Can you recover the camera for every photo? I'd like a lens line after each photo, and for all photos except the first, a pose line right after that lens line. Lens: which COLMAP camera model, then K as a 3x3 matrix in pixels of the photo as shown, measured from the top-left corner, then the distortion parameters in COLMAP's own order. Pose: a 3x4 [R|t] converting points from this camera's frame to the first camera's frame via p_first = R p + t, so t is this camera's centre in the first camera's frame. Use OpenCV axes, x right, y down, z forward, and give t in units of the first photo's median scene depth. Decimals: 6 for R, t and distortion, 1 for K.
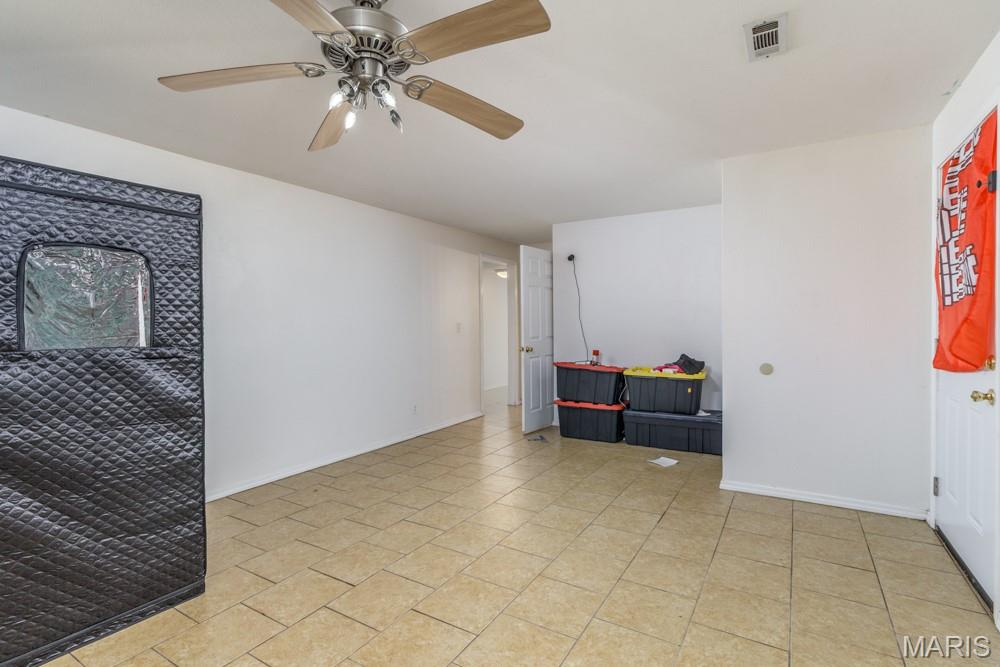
lens RADIAL K [[470.1, 0, 506.3], [0, 470.1, 329.7], [0, 0, 1]] dist [0.003378, 0.001722]
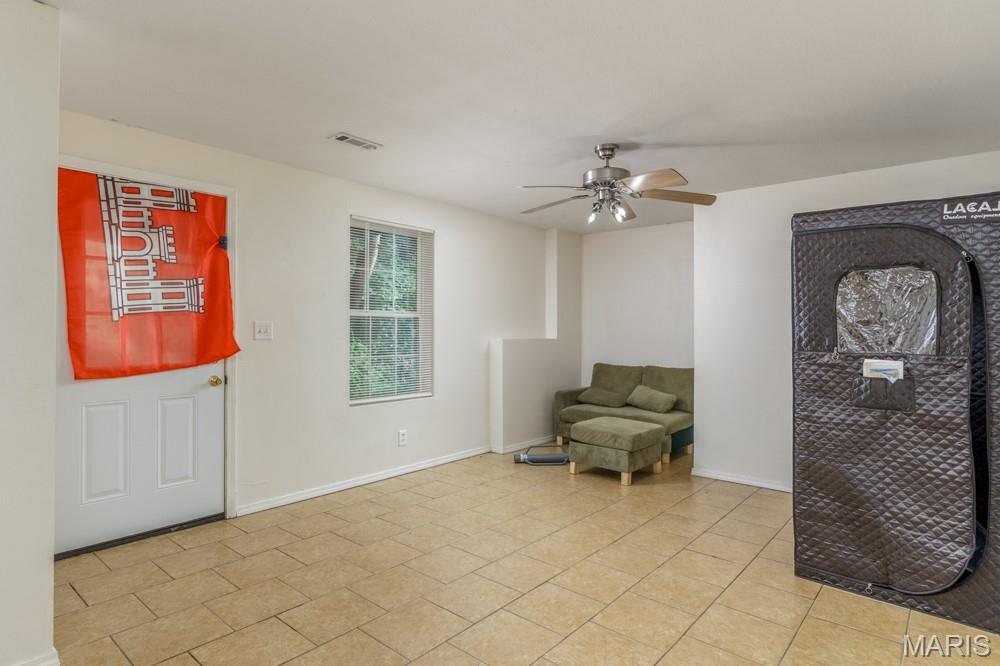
lens RADIAL K [[546.8, 0, 502.0], [0, 546.8, 335.1], [0, 0, 1]] dist [0.008525, 0.000977]
pose [[-0.986915, -0.004375, 0.161179, -0.147961], [-0.002447, 0.999923, 0.012161, -0.026770], [-0.161220, 0.011607, -0.986850, 2.133273]]
